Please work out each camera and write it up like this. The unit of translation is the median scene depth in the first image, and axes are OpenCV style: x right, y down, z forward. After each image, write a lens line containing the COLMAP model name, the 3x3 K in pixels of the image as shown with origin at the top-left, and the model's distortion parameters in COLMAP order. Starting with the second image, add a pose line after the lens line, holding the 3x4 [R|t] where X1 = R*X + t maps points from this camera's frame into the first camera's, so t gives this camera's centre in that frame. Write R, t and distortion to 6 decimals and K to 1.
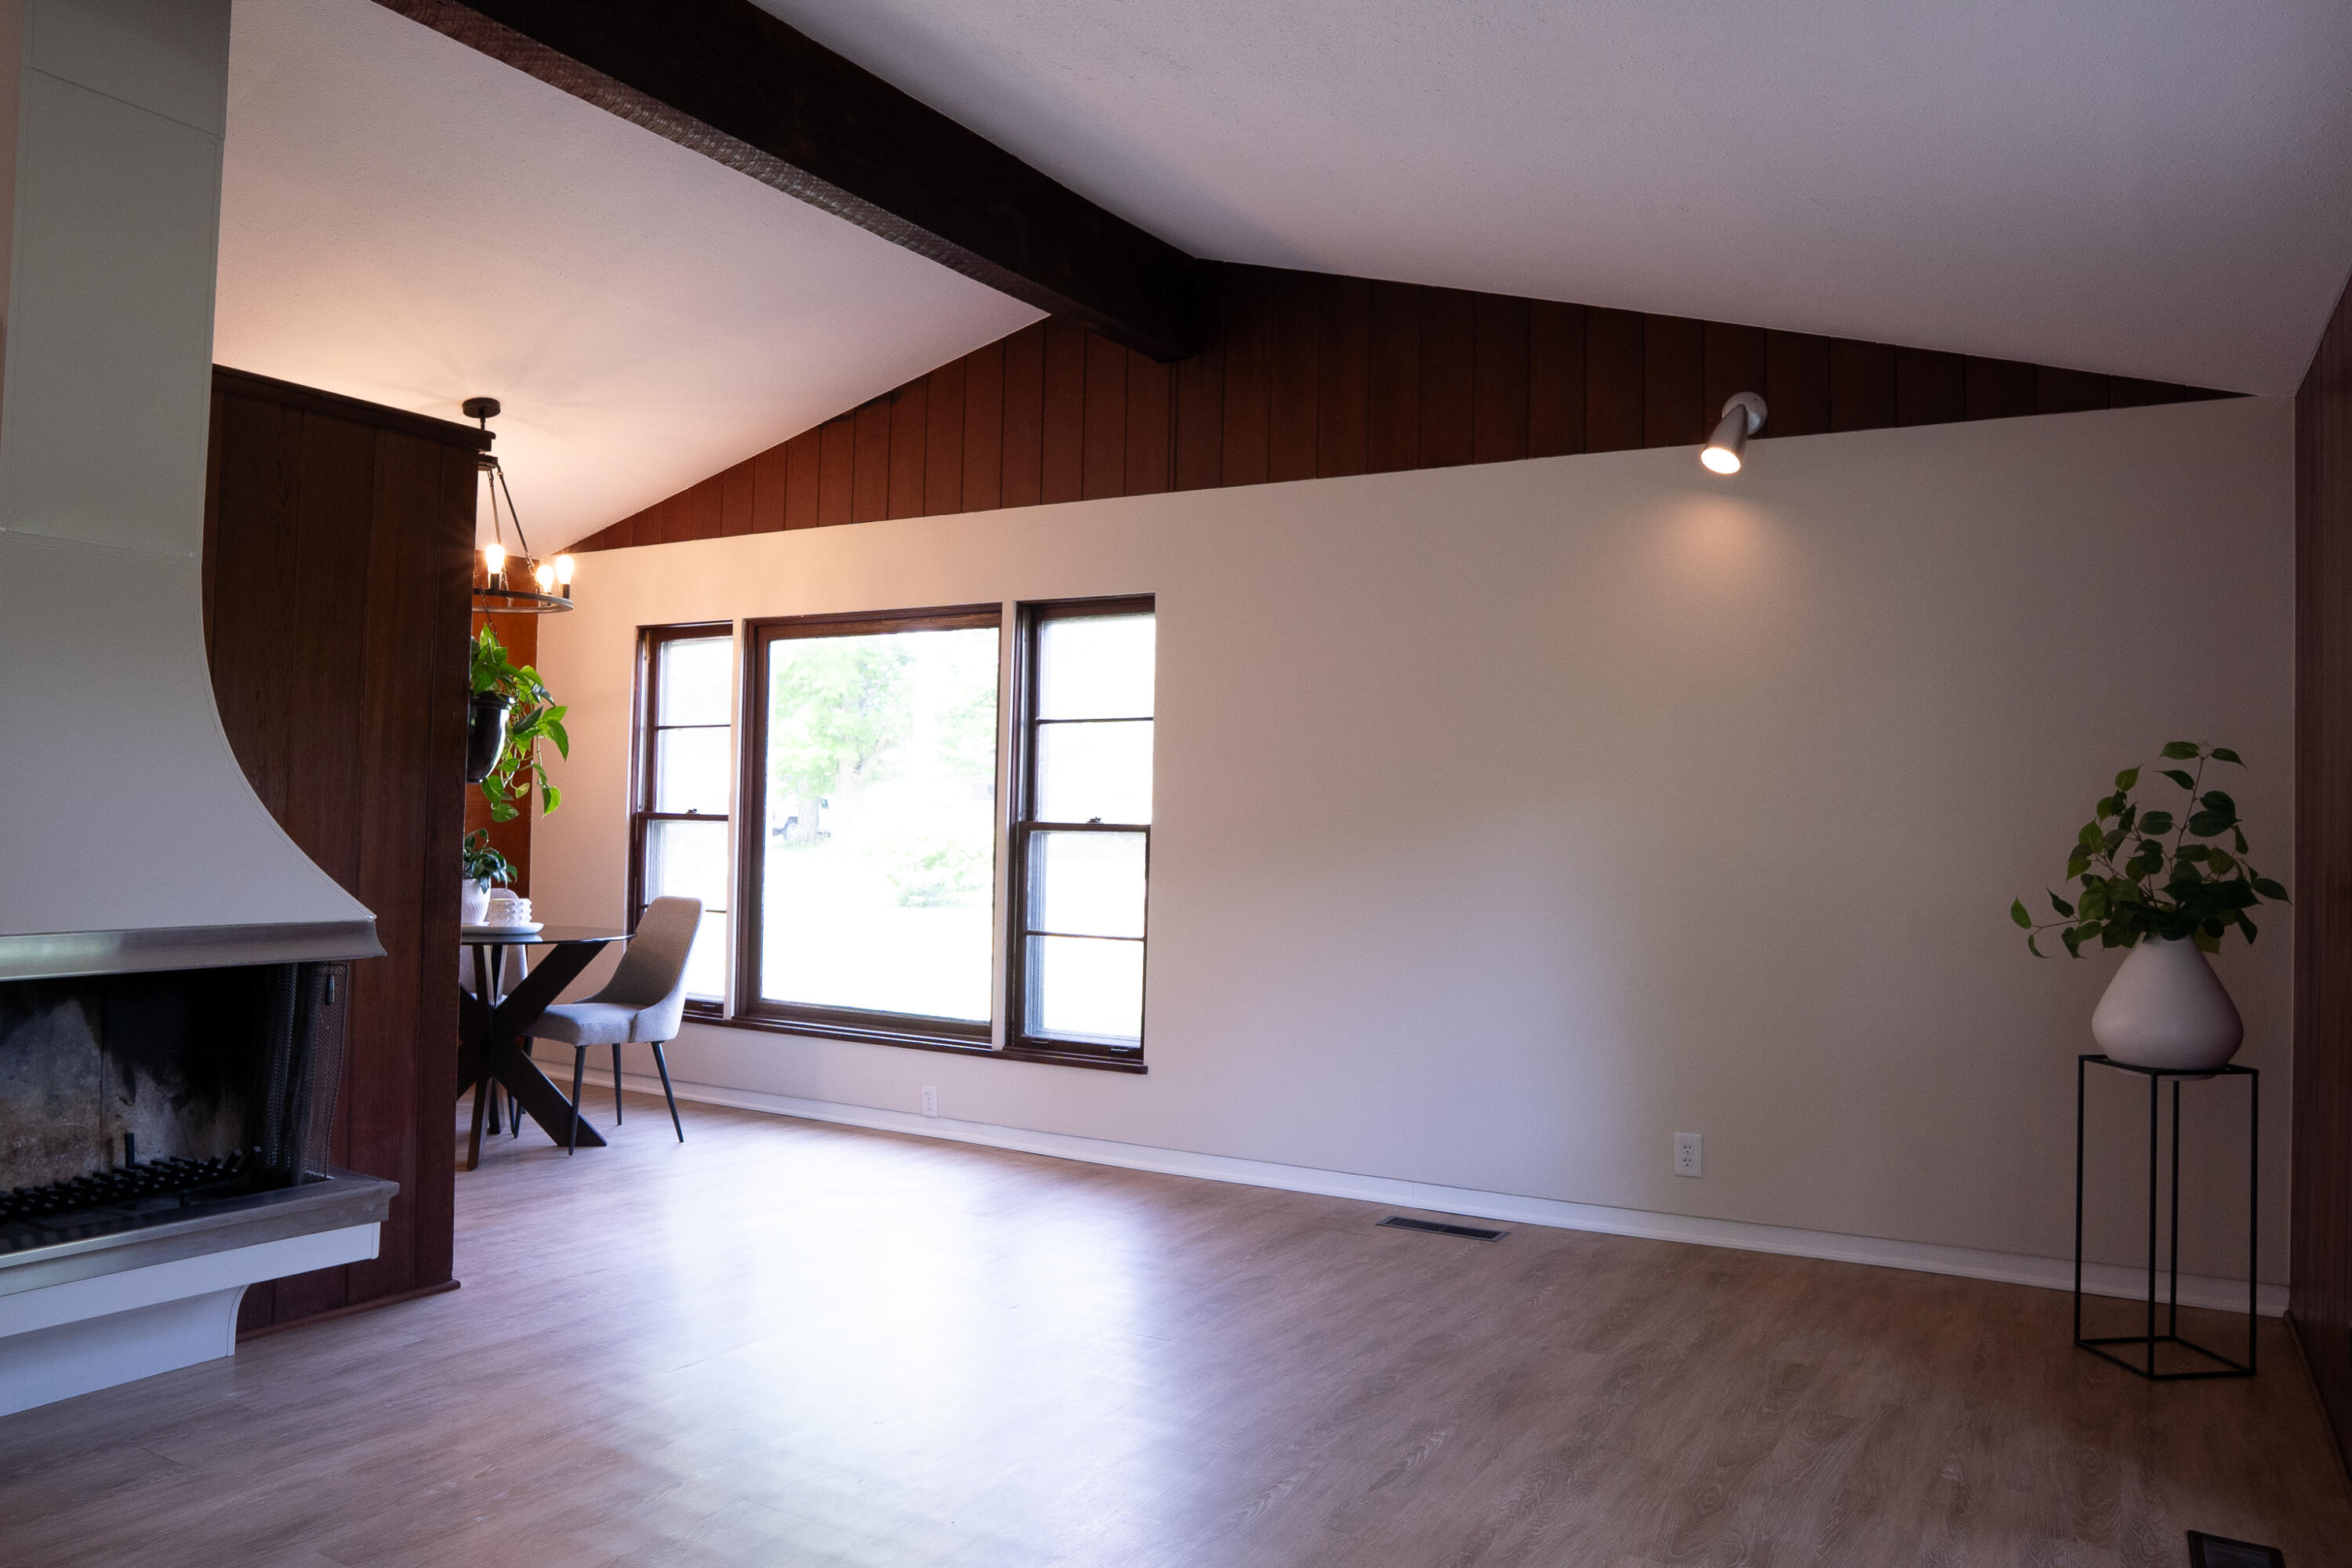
lens RADIAL K [[1702.0, 0, 1158.2], [0, 1702.0, 786.6], [0, 0, 1]] dist [-0.010458, -0.001522]
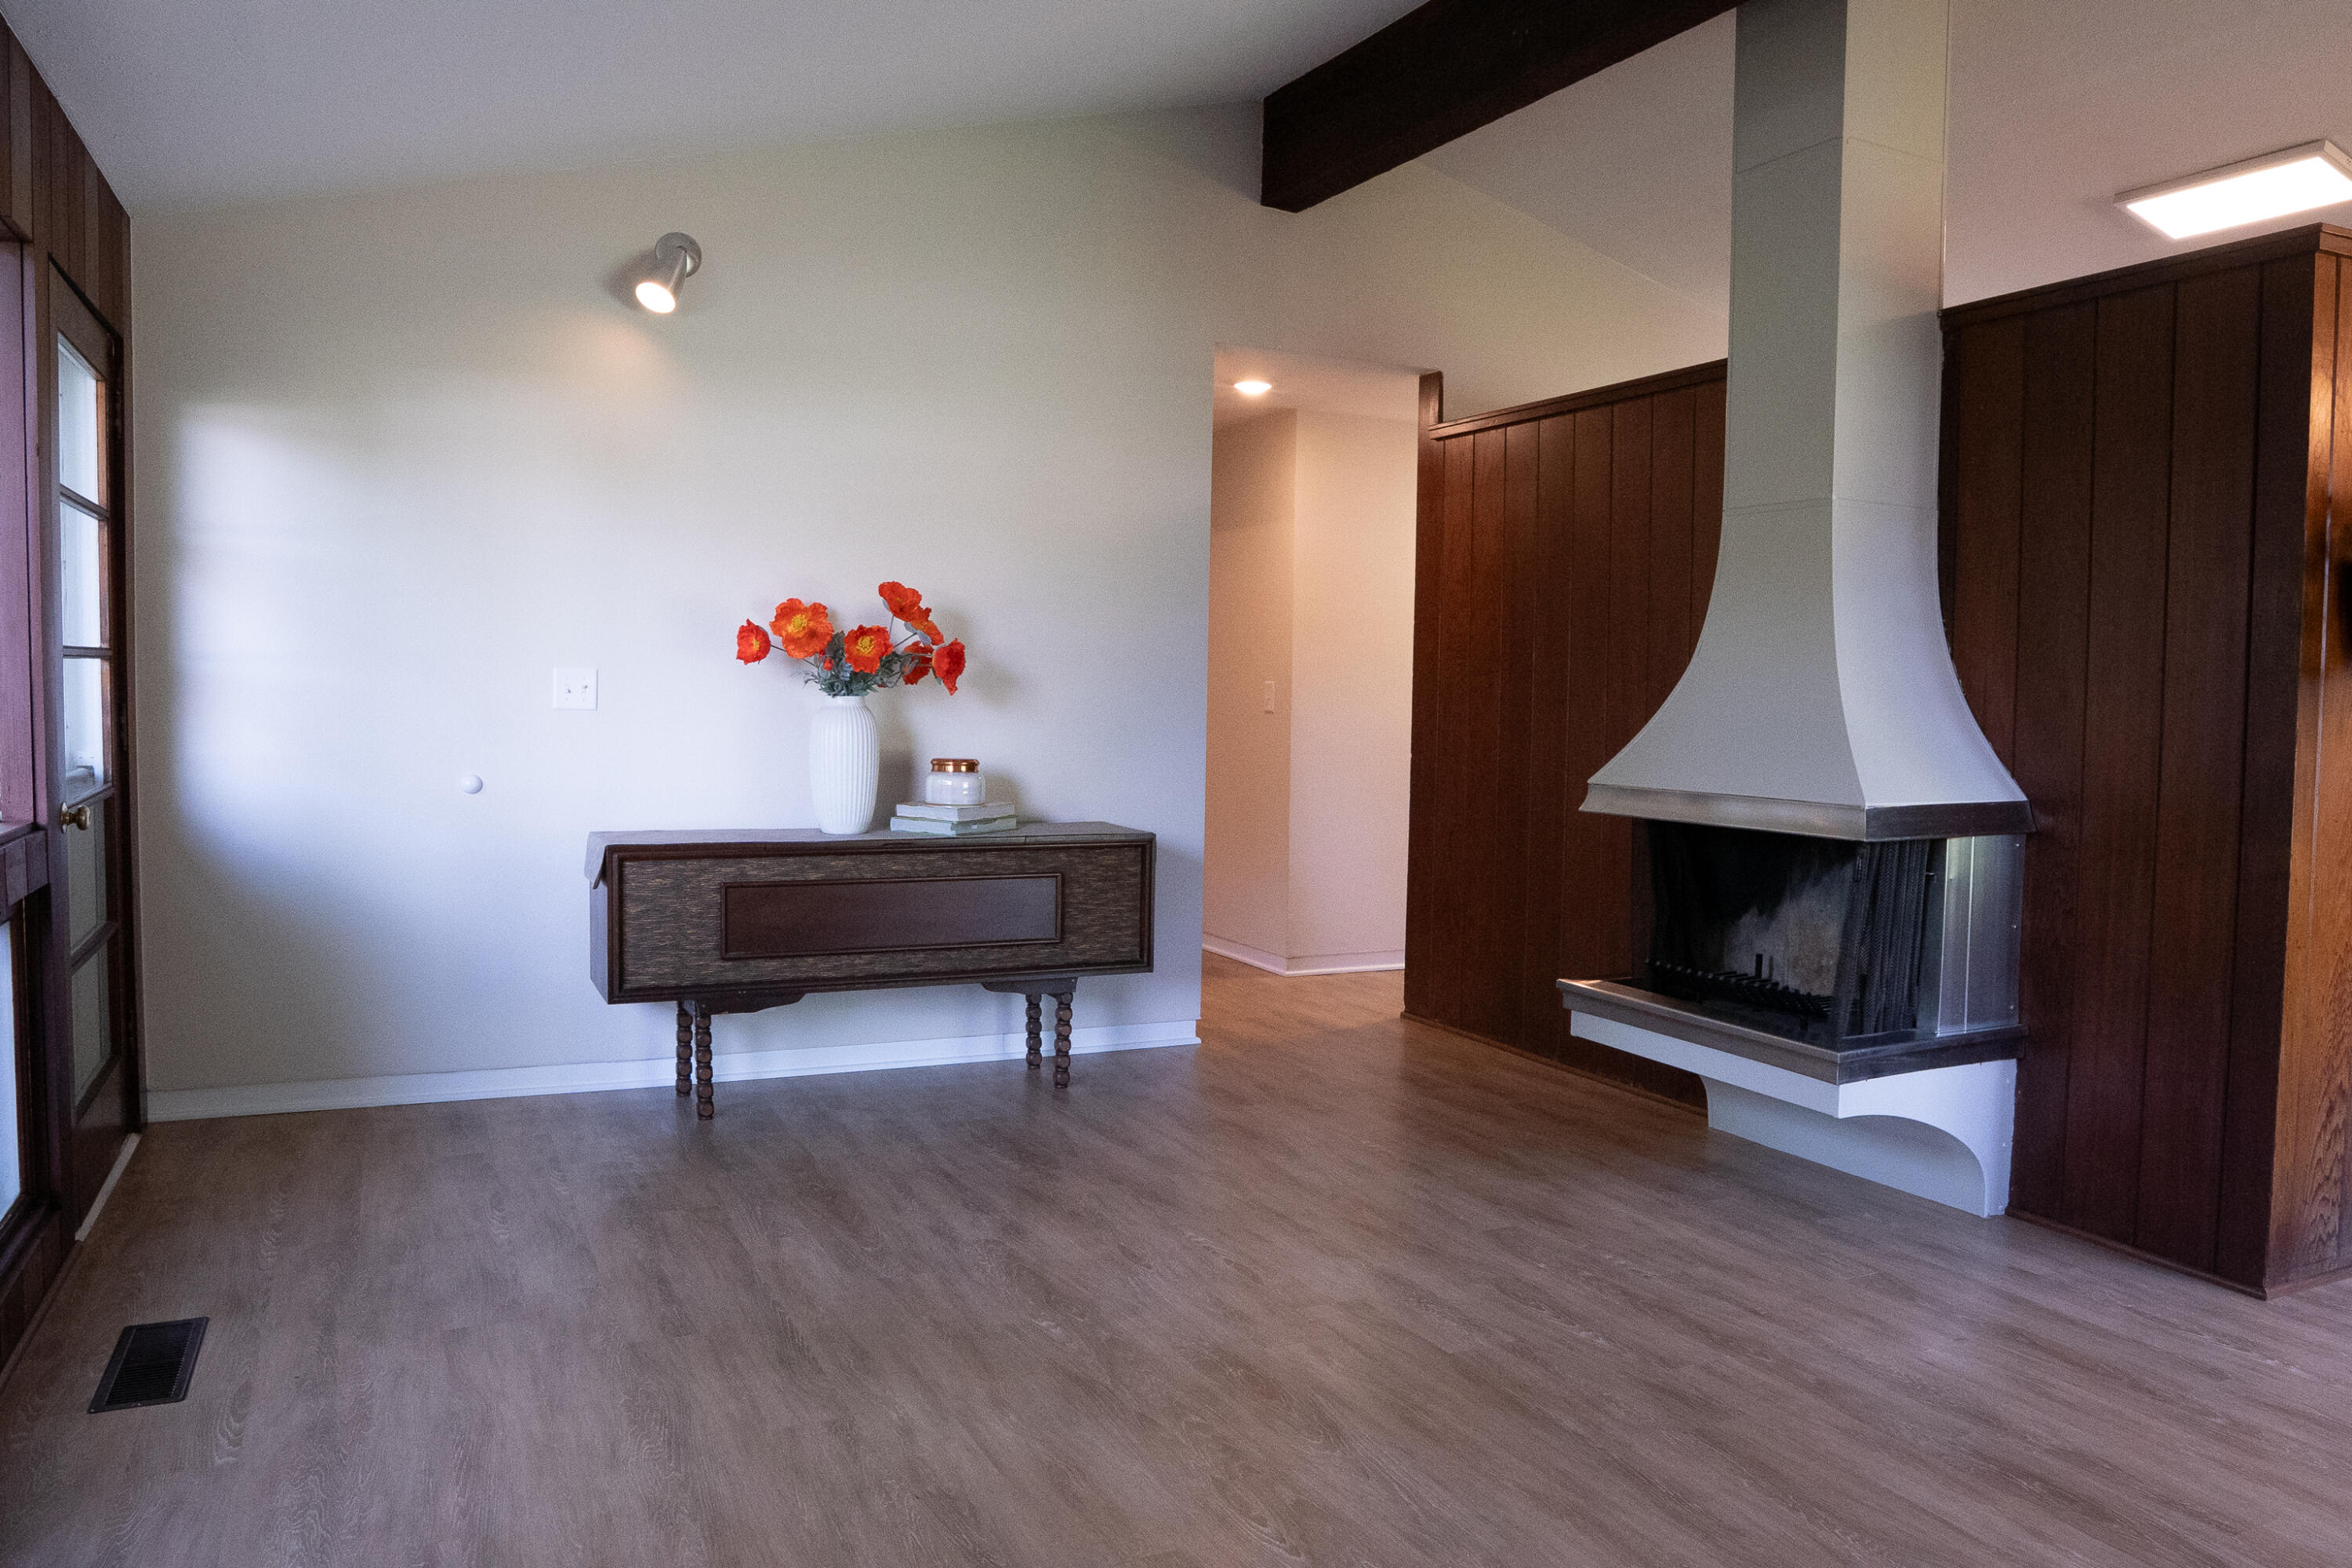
lens RADIAL K [[1702.0, 0, 1158.2], [0, 1702.0, 780.3], [0, 0, 1]] dist [-0.010458, -0.001522]
pose [[-0.557220, 0.022123, -0.830070, 0.723845], [-0.004323, 0.999554, 0.029542, 0.029983], [0.830354, 0.020050, -0.556876, 1.310938]]
